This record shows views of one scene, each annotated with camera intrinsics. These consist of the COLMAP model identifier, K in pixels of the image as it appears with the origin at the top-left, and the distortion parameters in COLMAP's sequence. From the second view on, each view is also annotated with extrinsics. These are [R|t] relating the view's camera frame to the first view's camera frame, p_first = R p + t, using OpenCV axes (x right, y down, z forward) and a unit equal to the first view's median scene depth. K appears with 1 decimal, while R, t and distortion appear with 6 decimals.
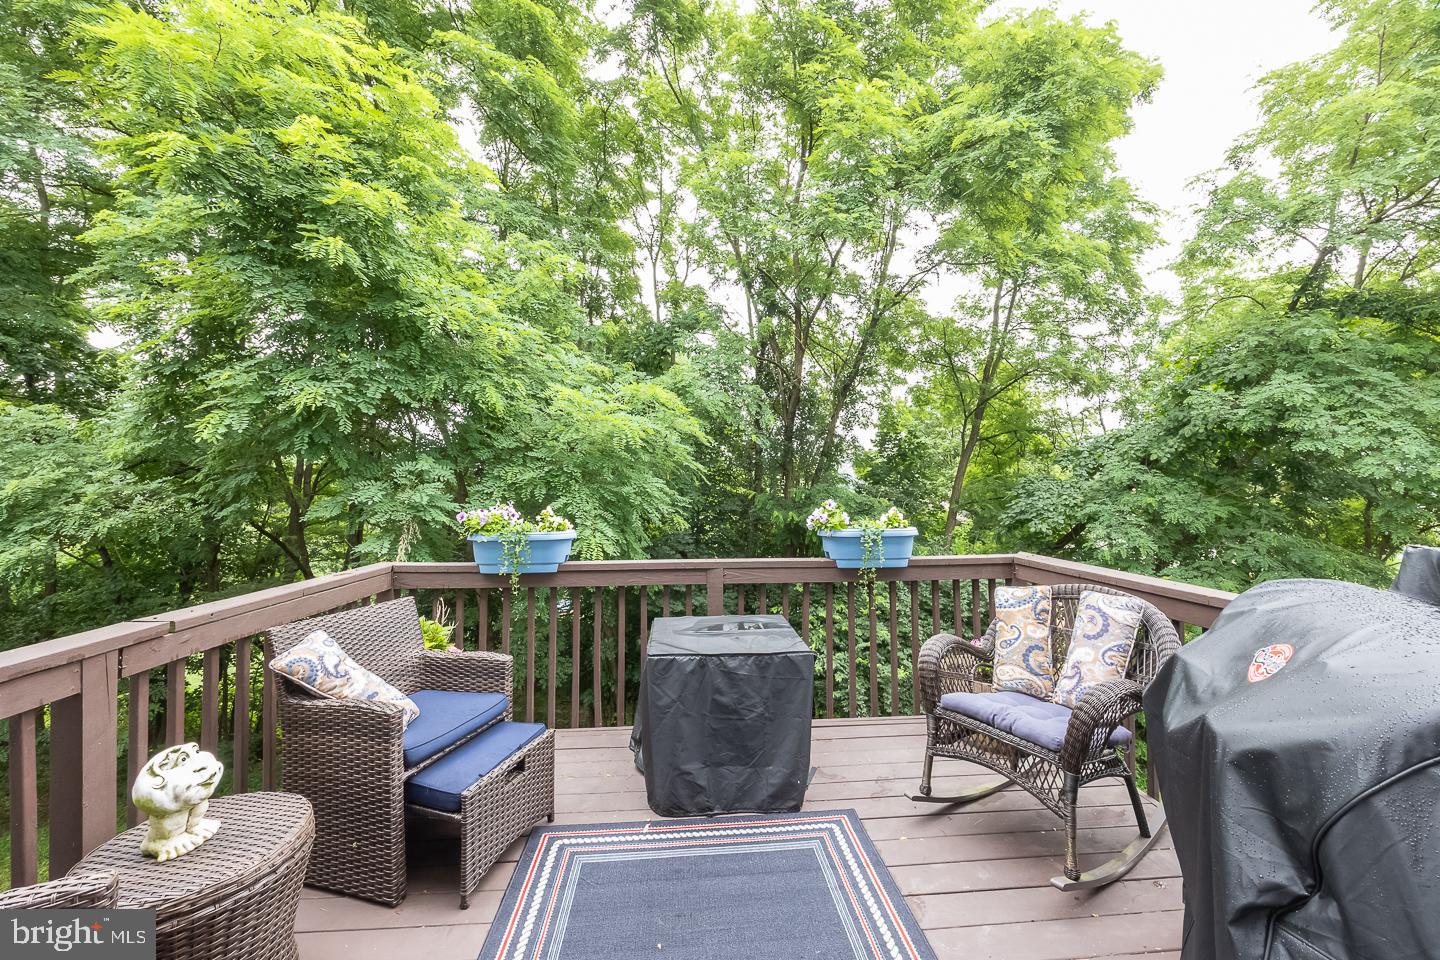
lens RADIAL K [[547.5, 0, 727.3], [0, 547.5, 481.4], [0, 0, 1]] dist [-0.001918, -0.000262]
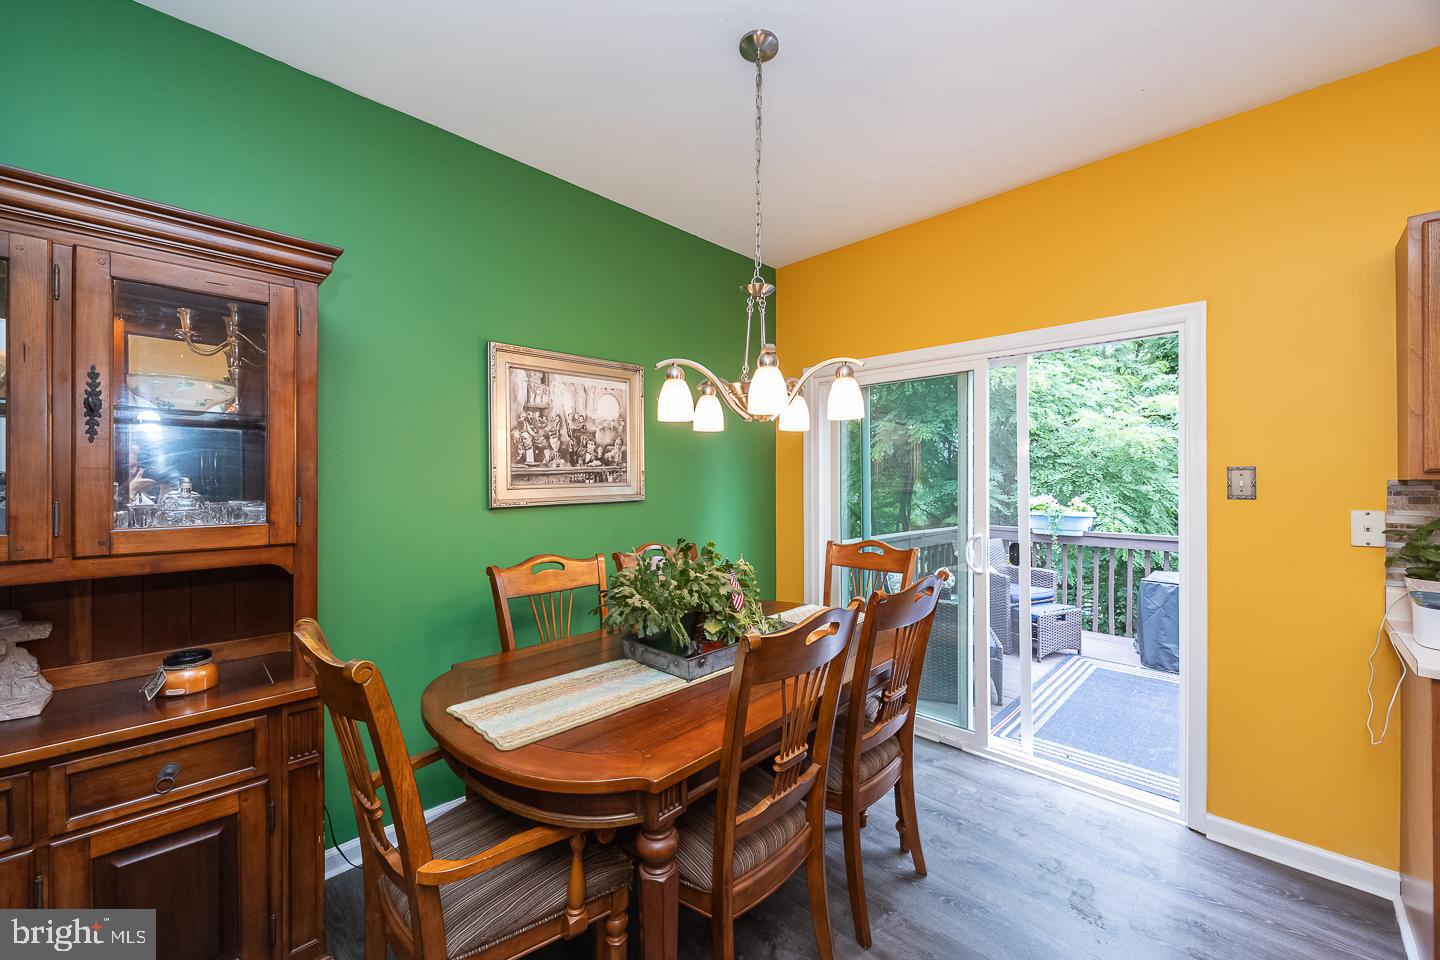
lens RADIAL K [[547.5, 0, 727.3], [0, 547.5, 481.4], [0, 0, 1]] dist [-0.001918, -0.000262]
pose [[0.642881, 0.001554, -0.765965, 0.177227], [0.001338, 0.999994, 0.003152, -0.005160], [0.765965, -0.003051, 0.642875, -0.591486]]
